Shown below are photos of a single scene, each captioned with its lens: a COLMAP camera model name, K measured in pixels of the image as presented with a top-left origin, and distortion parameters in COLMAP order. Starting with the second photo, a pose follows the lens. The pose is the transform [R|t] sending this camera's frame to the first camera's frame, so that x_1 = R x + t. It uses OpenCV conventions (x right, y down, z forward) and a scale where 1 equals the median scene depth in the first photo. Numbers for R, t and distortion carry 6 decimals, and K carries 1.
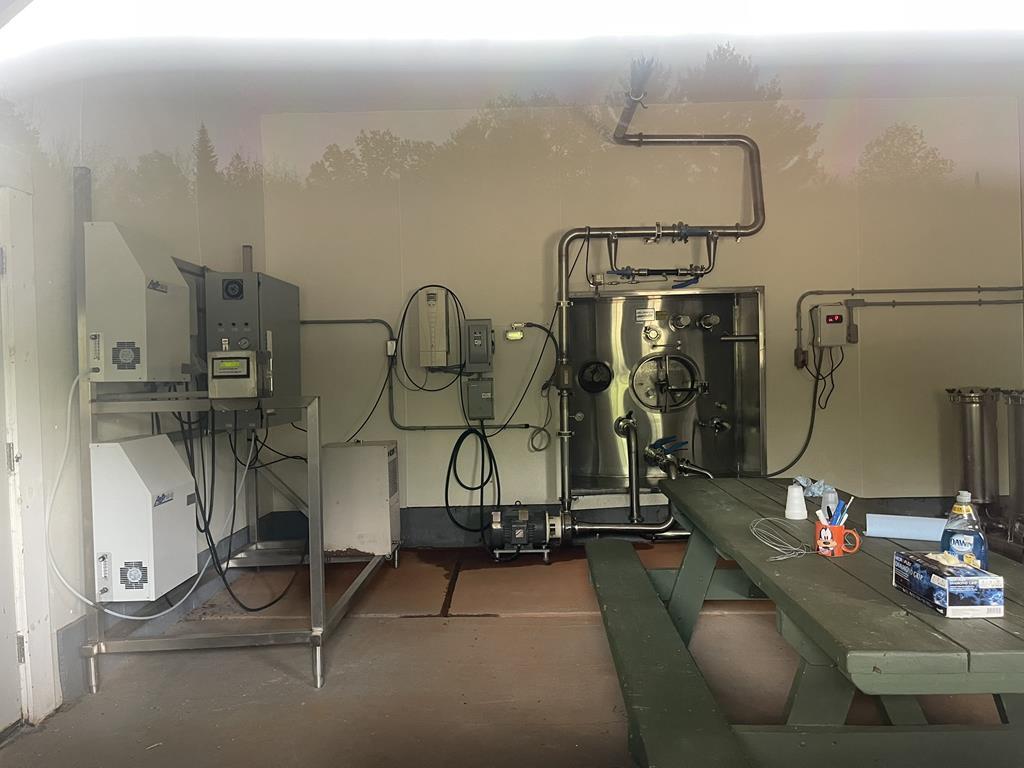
lens RADIAL K [[761.5, 0, 517.1], [0, 761.5, 384.0], [0, 0, 1]] dist [0.061191, -0.101374]
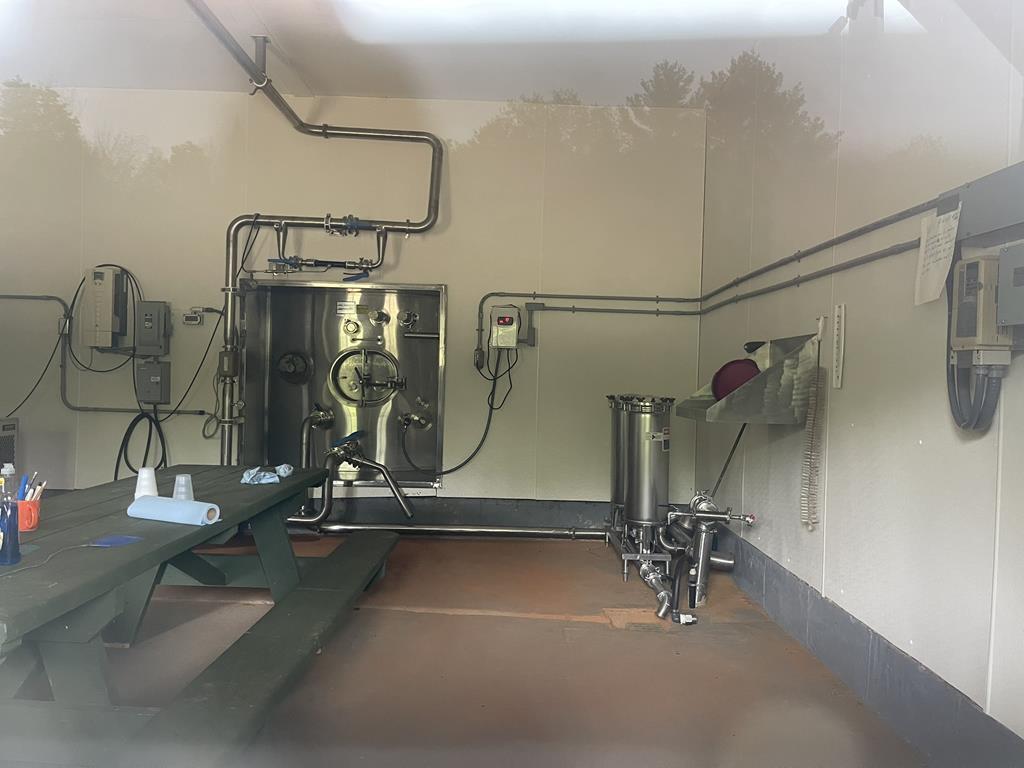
lens RADIAL K [[761.5, 0, 517.1], [0, 761.5, 384.0], [0, 0, 1]] dist [0.061191, -0.101374]
pose [[0.998323, 0.050408, 0.028476, 0.410647], [-0.050334, 0.998727, -0.003287, 0.001028], [-0.028605, 0.001849, 0.999589, -0.003529]]
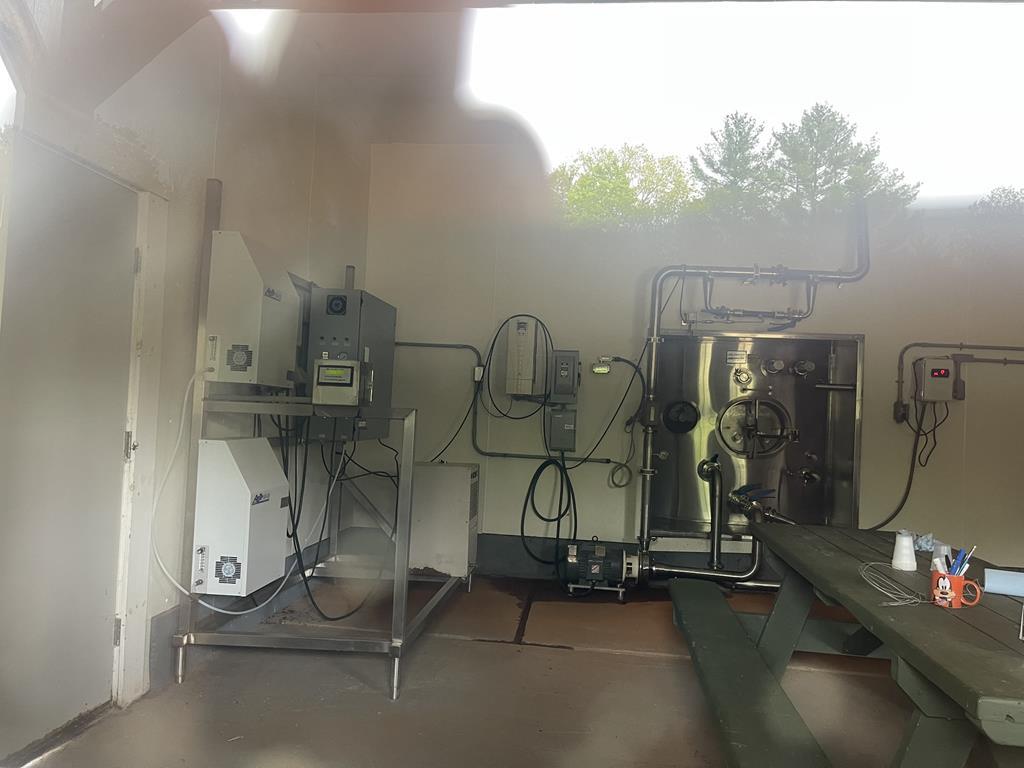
lens RADIAL K [[761.5, 0, 517.1], [0, 761.5, 384.0], [0, 0, 1]] dist [0.061191, -0.101374]
pose [[0.992921, 0.065019, -0.099398, -0.013212], [-0.069900, 0.996473, -0.046429, 0.010201], [0.096029, 0.053049, 0.993964, -0.000653]]
